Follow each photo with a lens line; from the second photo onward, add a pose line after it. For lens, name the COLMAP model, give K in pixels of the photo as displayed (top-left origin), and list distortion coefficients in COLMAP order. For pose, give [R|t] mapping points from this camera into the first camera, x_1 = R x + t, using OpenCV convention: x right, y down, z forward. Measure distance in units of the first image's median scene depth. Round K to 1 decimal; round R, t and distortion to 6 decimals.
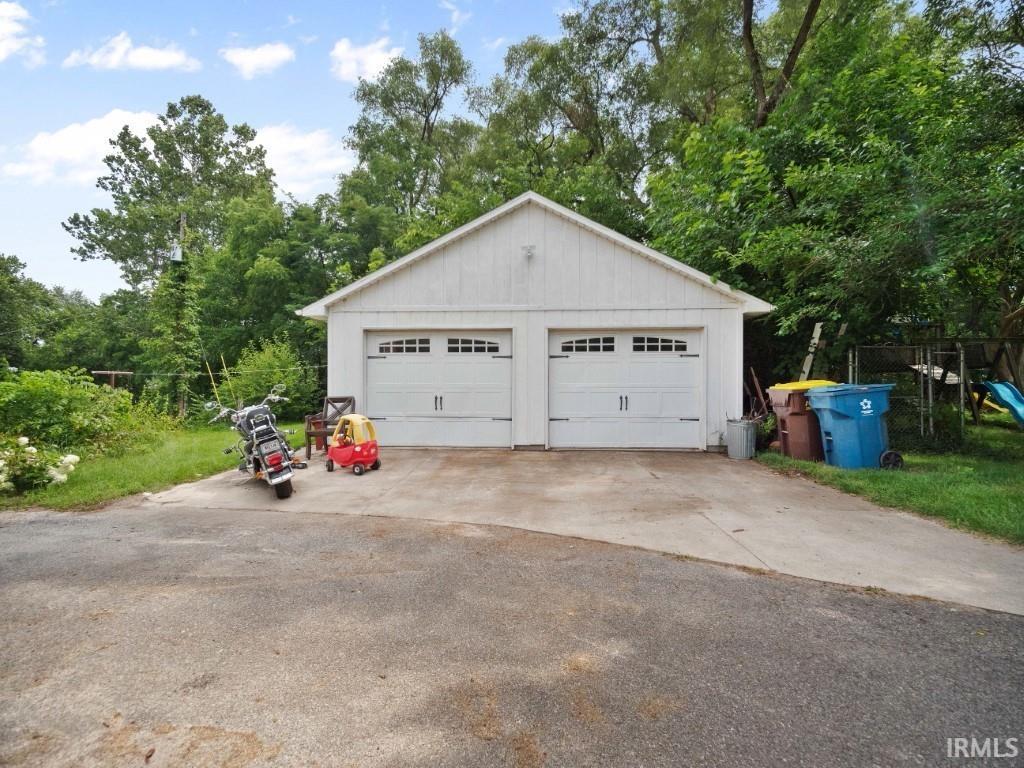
lens RADIAL K [[419.1, 0, 511.6], [0, 419.1, 371.6], [0, 0, 1]] dist [-0.000358, -0.000022]
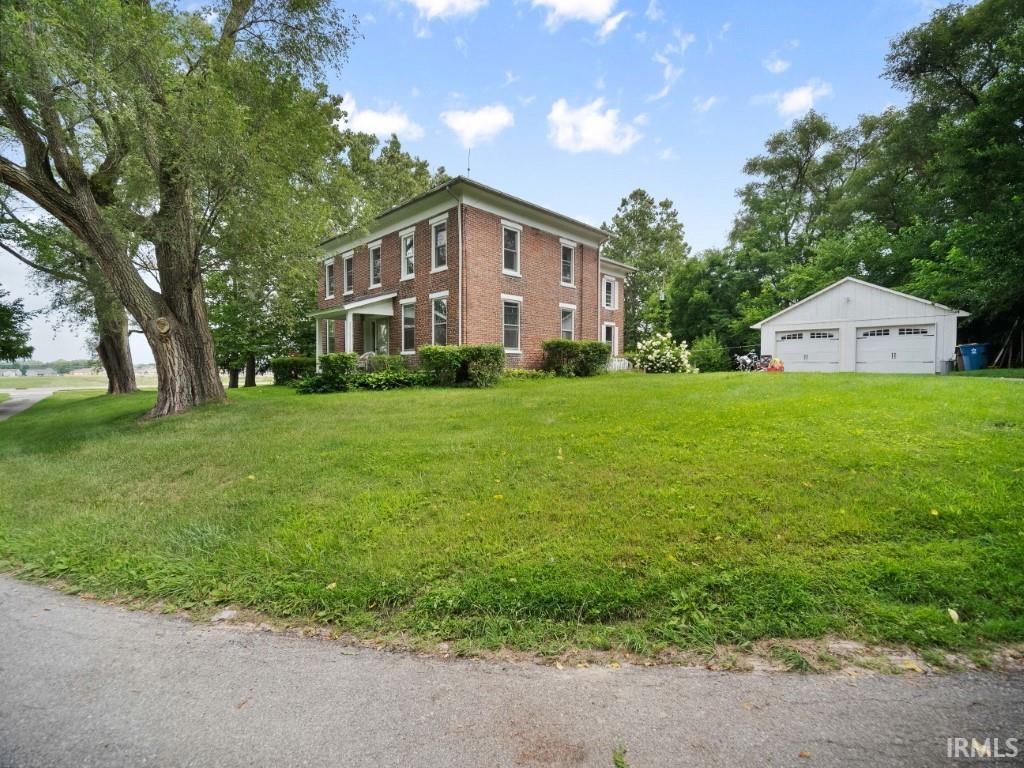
lens RADIAL K [[419.1, 0, 511.6], [0, 419.1, 371.6], [0, 0, 1]] dist [-0.000358, -0.000022]
pose [[0.700687, 0.016019, -0.713289, 0.425887], [0.007366, 0.999532, 0.029684, 0.074969], [0.713431, -0.026053, 0.700241, -2.251873]]
